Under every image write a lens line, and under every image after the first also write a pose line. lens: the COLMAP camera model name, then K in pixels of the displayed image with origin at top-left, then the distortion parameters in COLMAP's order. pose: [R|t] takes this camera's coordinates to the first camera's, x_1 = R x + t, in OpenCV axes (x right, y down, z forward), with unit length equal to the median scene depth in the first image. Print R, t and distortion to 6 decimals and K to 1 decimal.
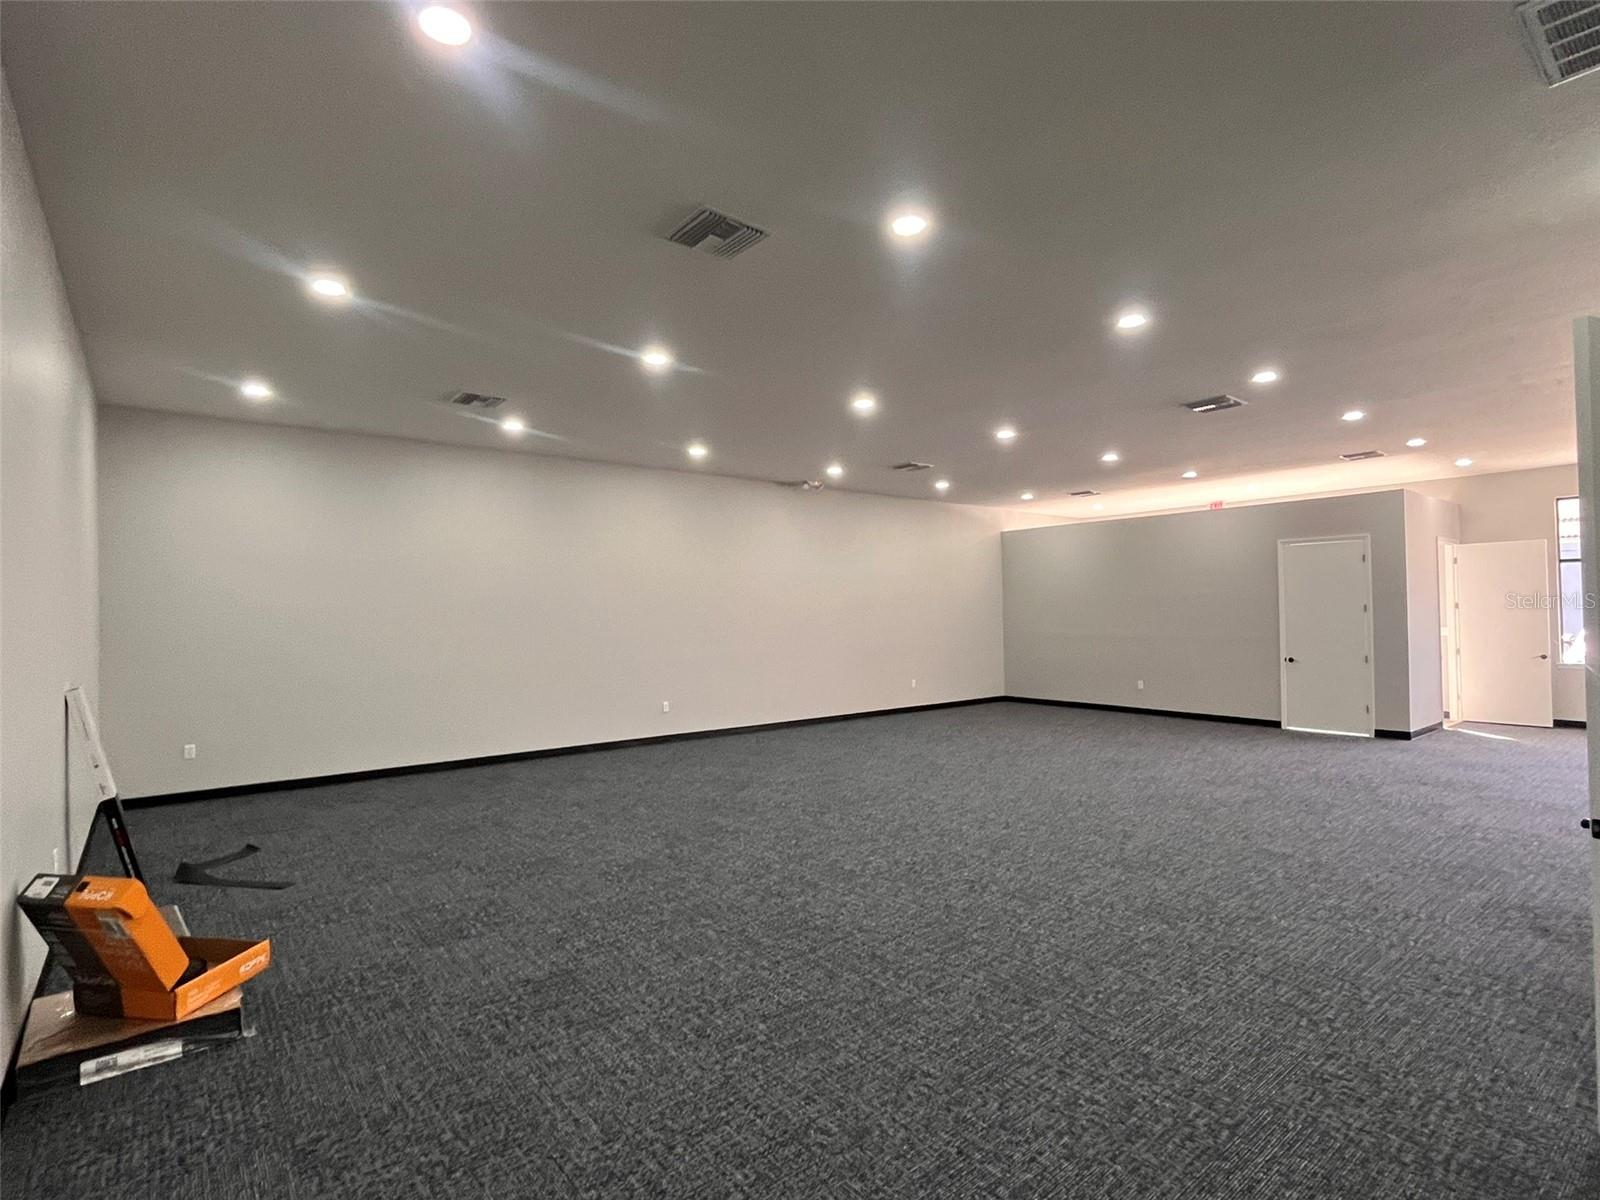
lens RADIAL K [[795.4, 0, 801.5], [0, 795.4, 605.5], [0, 0, 1]] dist [-0.003956, -0.000136]
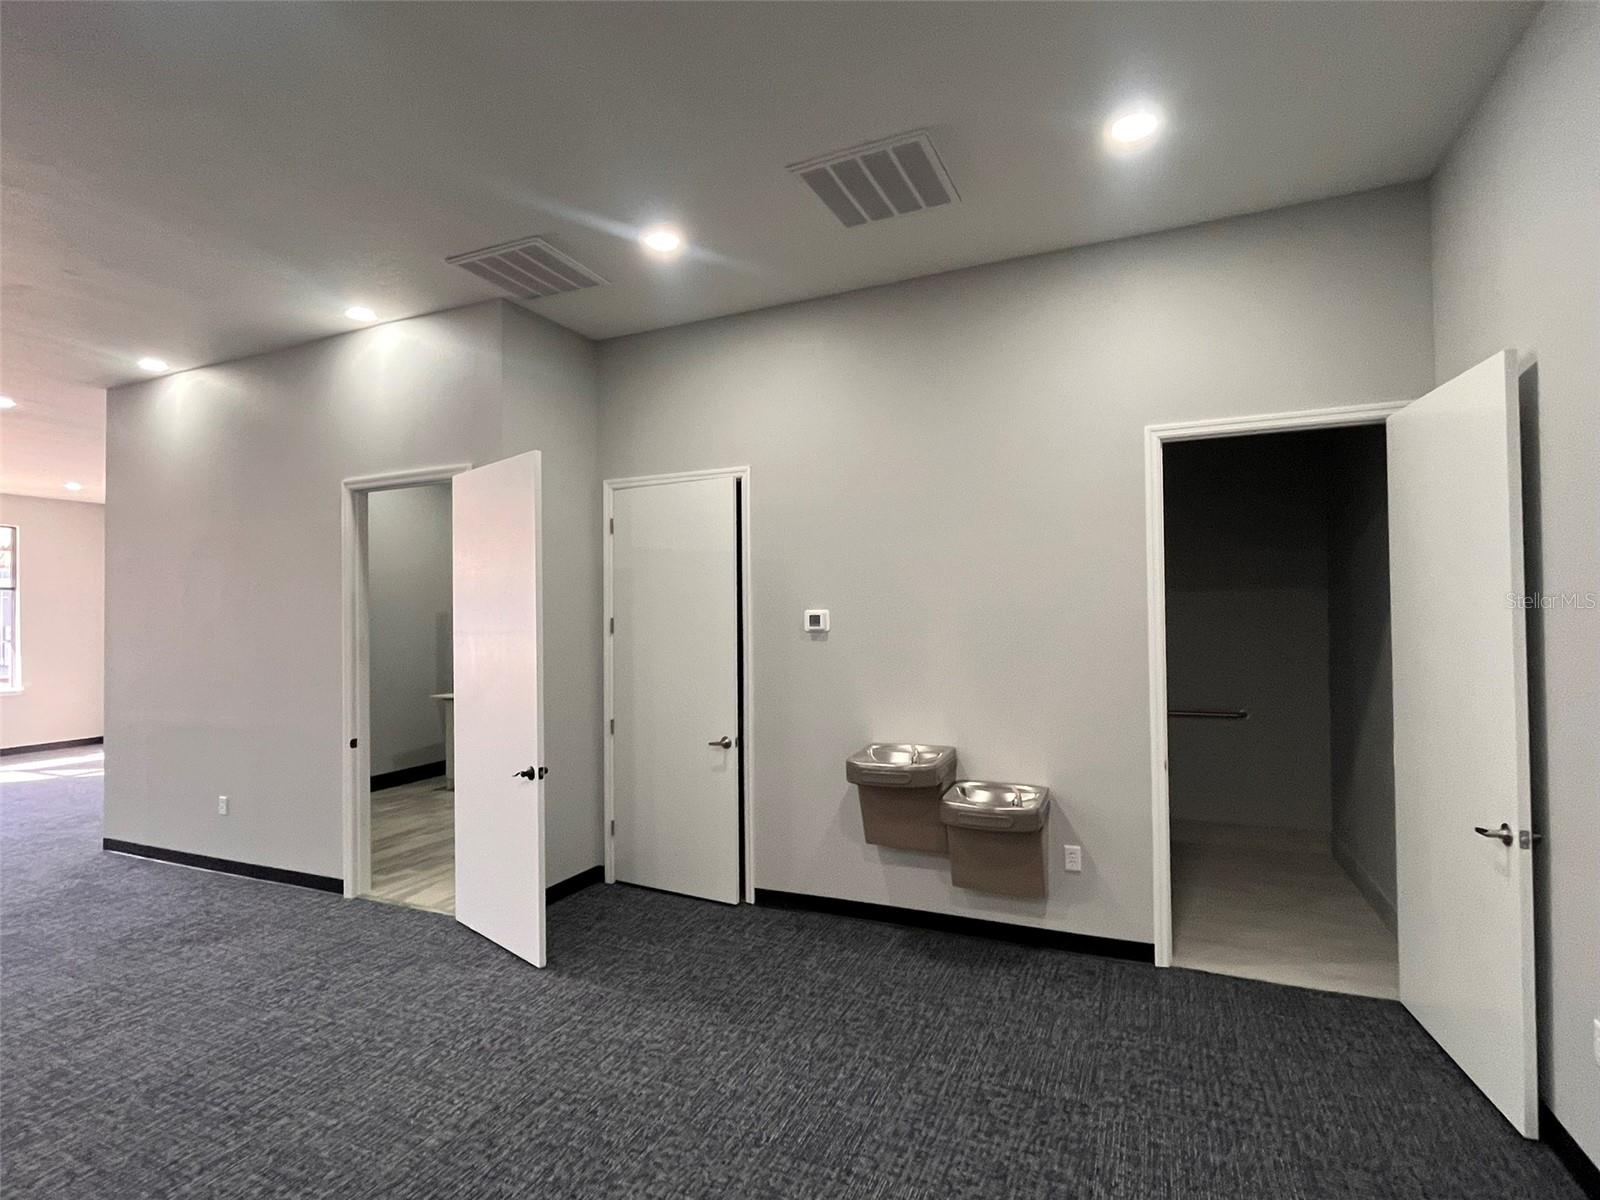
lens RADIAL K [[795.4, 0, 800.9], [0, 795.4, 597.8], [0, 0, 1]] dist [-0.003956, -0.000136]
pose [[-0.451655, 0.024234, 0.891864, -0.523435], [0.000800, 0.999642, -0.026758, -0.038679], [-0.892192, -0.011372, -0.451512, 0.915029]]
